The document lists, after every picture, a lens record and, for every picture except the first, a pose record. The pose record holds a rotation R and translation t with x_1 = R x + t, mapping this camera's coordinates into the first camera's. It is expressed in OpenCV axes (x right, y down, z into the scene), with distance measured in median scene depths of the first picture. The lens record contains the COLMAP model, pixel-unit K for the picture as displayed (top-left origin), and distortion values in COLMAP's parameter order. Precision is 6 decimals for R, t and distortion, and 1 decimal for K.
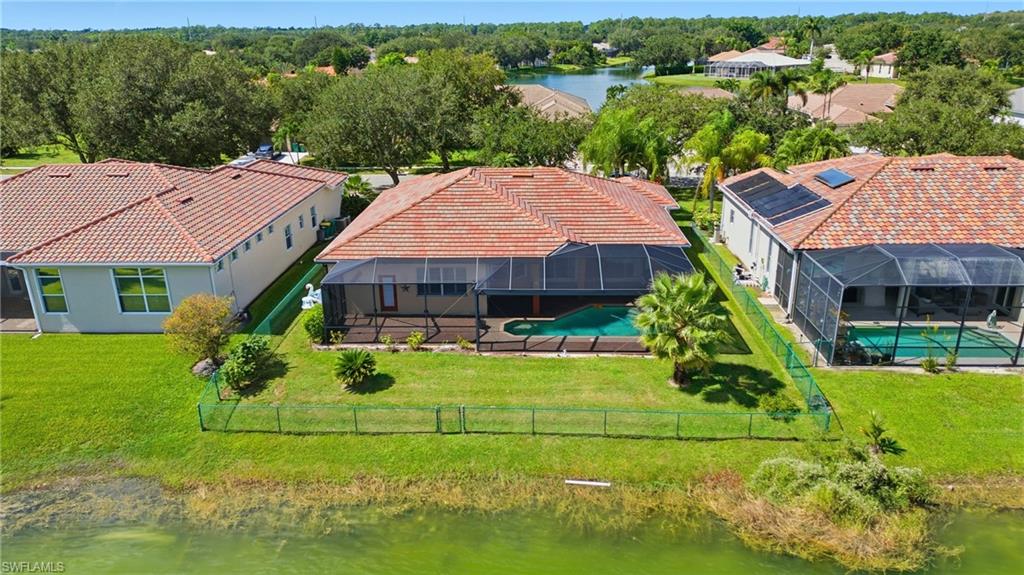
lens RADIAL K [[735.4, 0, 512.0], [0, 735.4, 287.5], [0, 0, 1]] dist [0.006437, 0.001887]
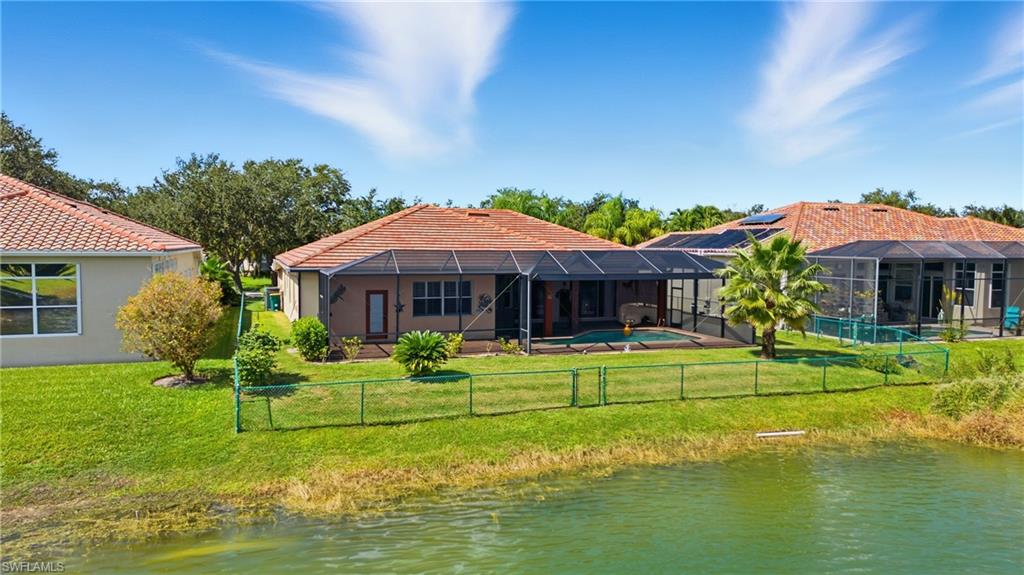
lens RADIAL K [[735.4, 0, 512.0], [0, 735.4, 287.5], [0, 0, 1]] dist [0.006437, 0.001887]
pose [[0.918736, 0.004073, 0.394851, -0.458218], [0.109893, 0.957806, -0.265578, 0.272345], [-0.379272, 0.287388, 0.879523, 0.311450]]
